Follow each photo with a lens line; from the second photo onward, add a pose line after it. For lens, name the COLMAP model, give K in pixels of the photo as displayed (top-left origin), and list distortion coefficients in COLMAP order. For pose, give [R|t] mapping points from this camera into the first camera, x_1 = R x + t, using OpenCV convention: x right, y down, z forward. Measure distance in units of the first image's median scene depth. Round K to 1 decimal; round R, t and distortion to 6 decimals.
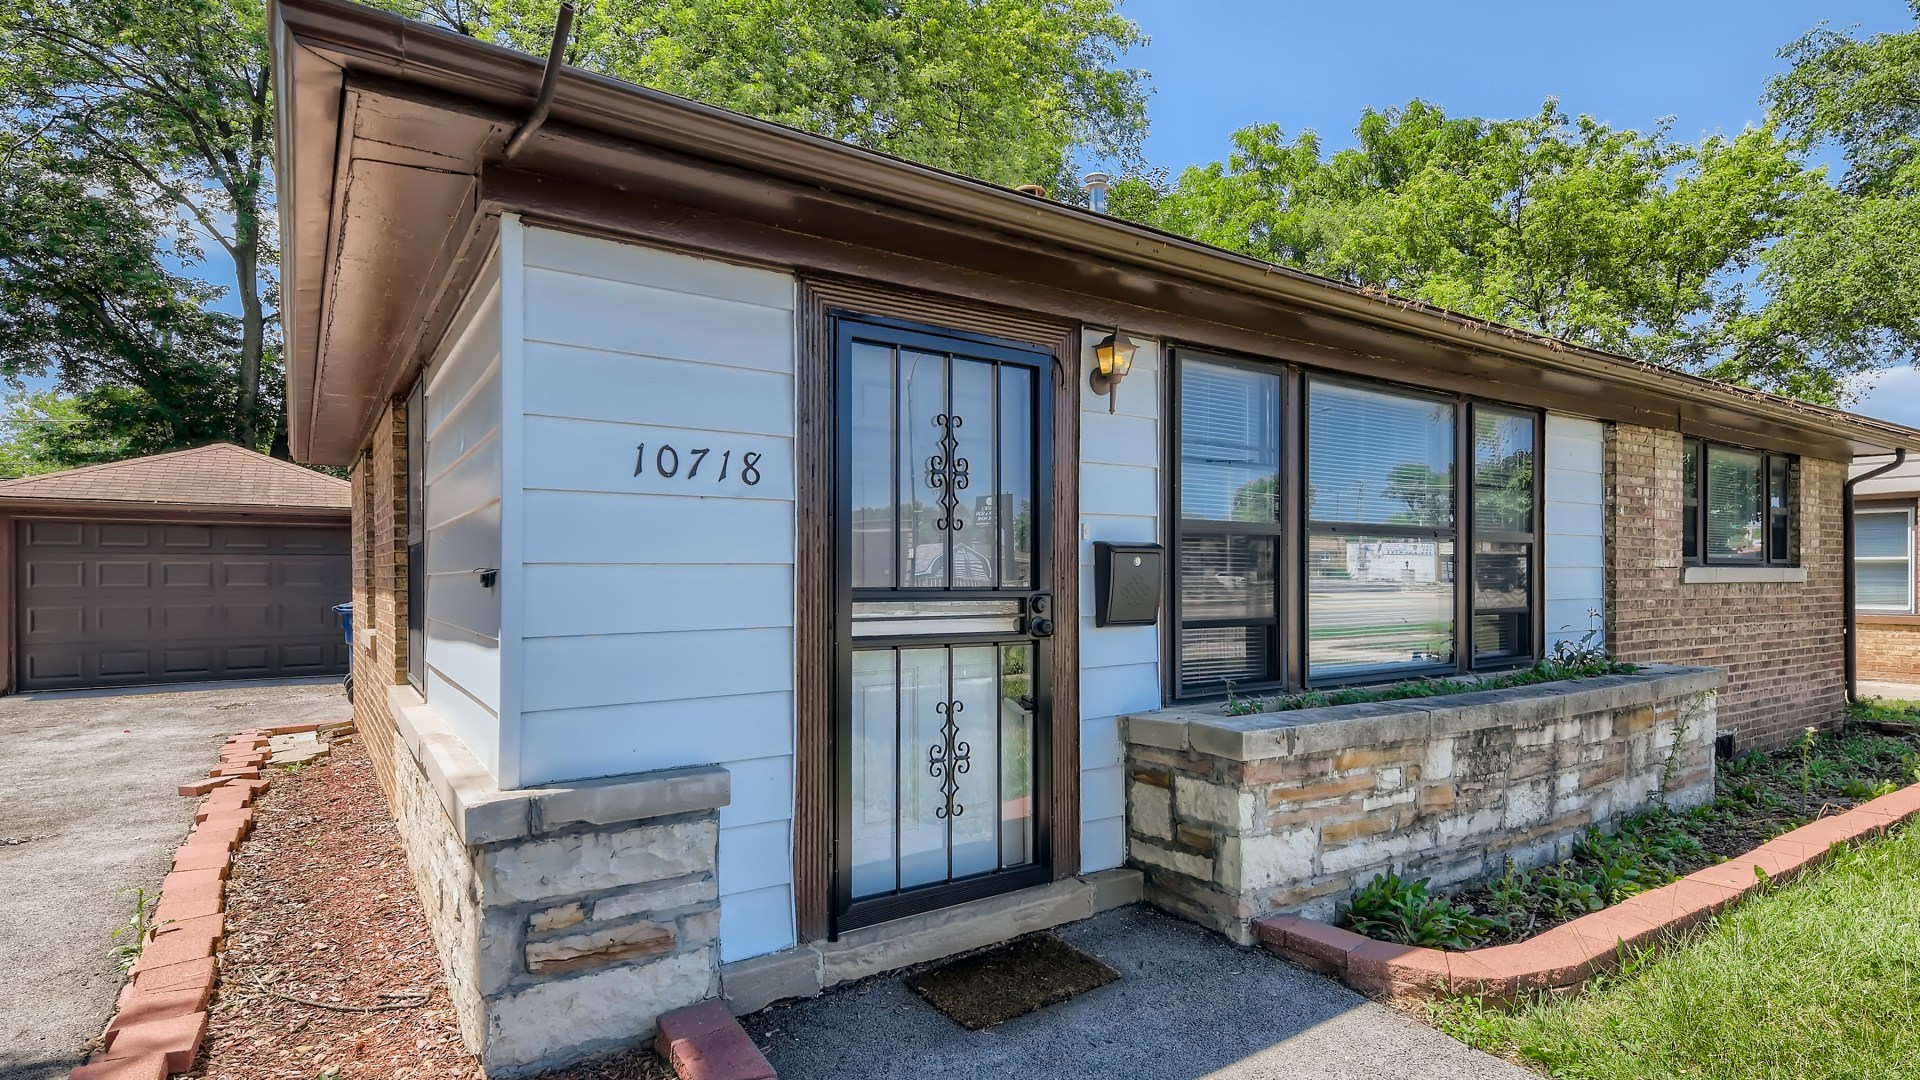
lens RADIAL K [[959.6, 0, 968.3], [0, 959.6, 545.9], [0, 0, 1]] dist [0.023890, -0.012192]
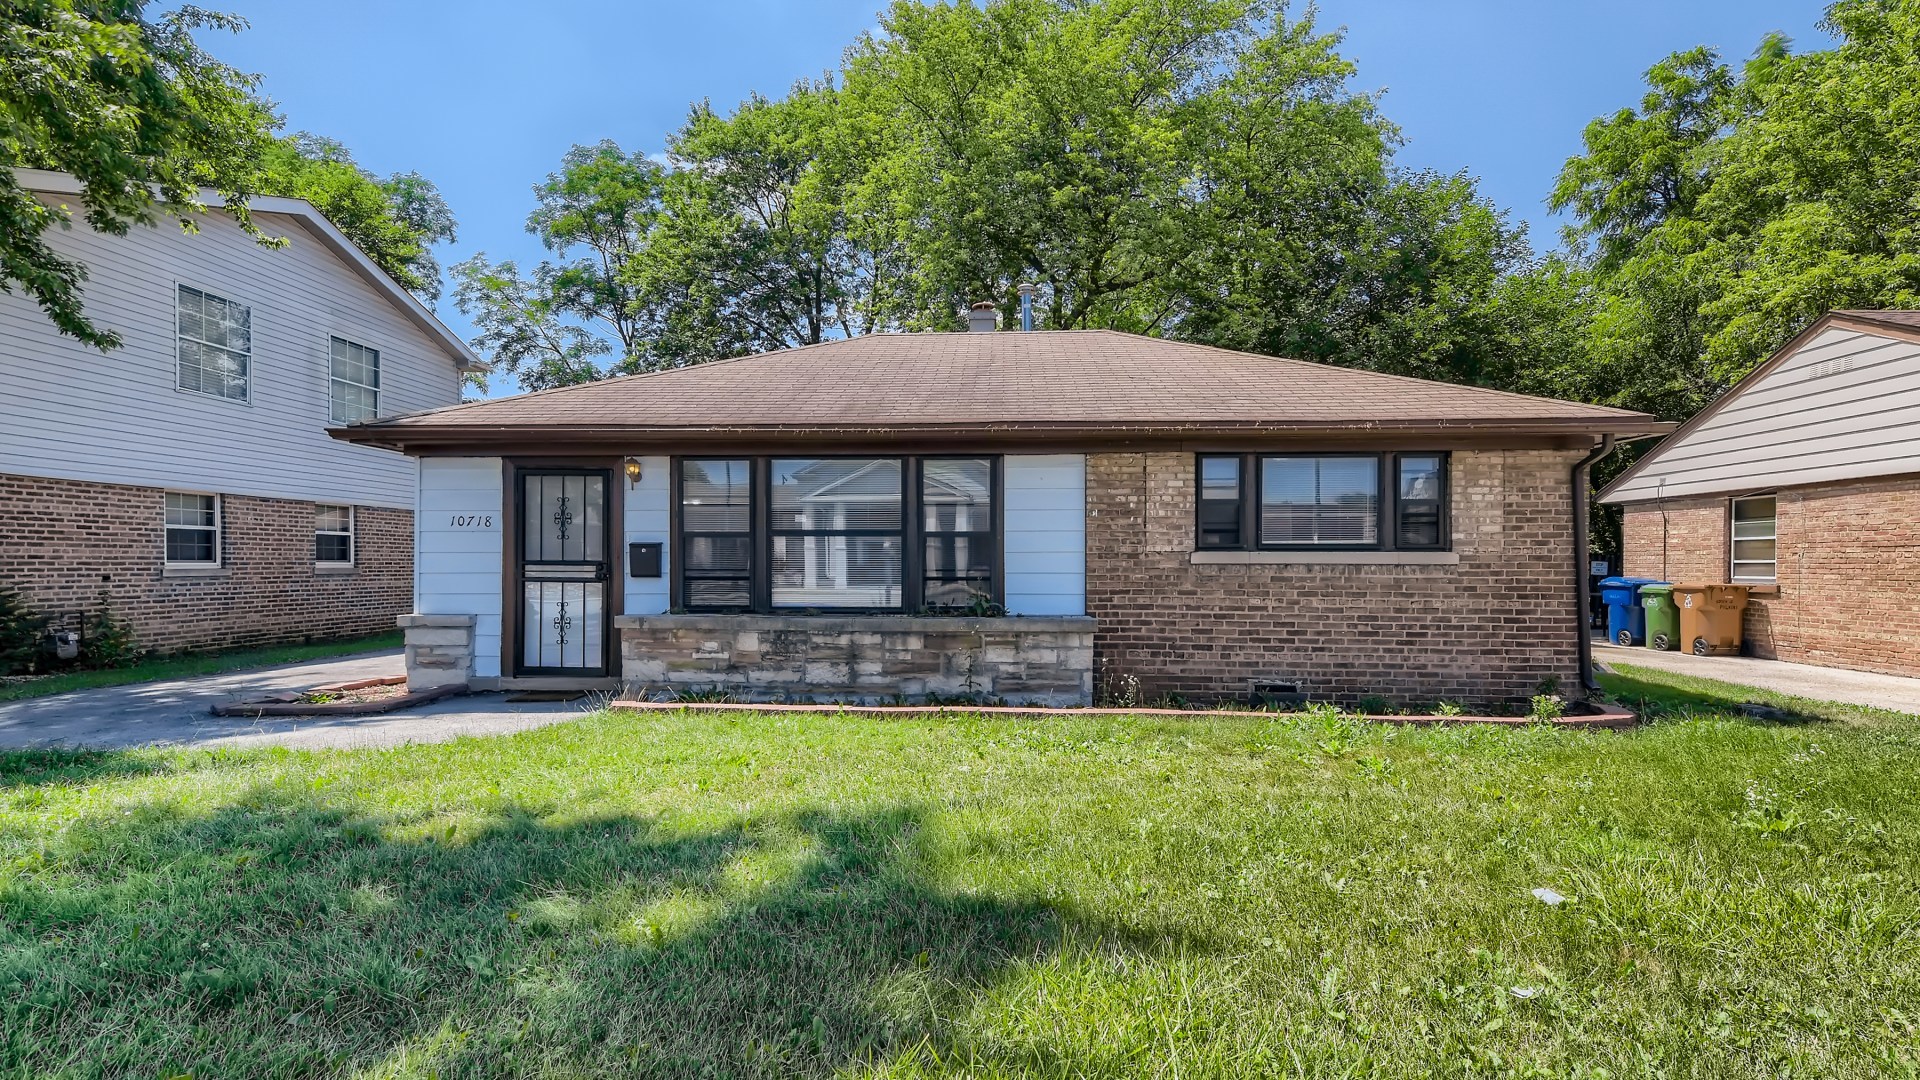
lens RADIAL K [[874.1, 0, 960.0], [0, 874.1, 540.0], [0, 0, 1]] dist [0.025572, -0.013661]
pose [[0.796863, -0.016477, -0.603935, 2.231501], [0.014604, 0.999861, -0.008009, 0.020171], [0.603983, -0.002438, 0.796993, -0.288152]]
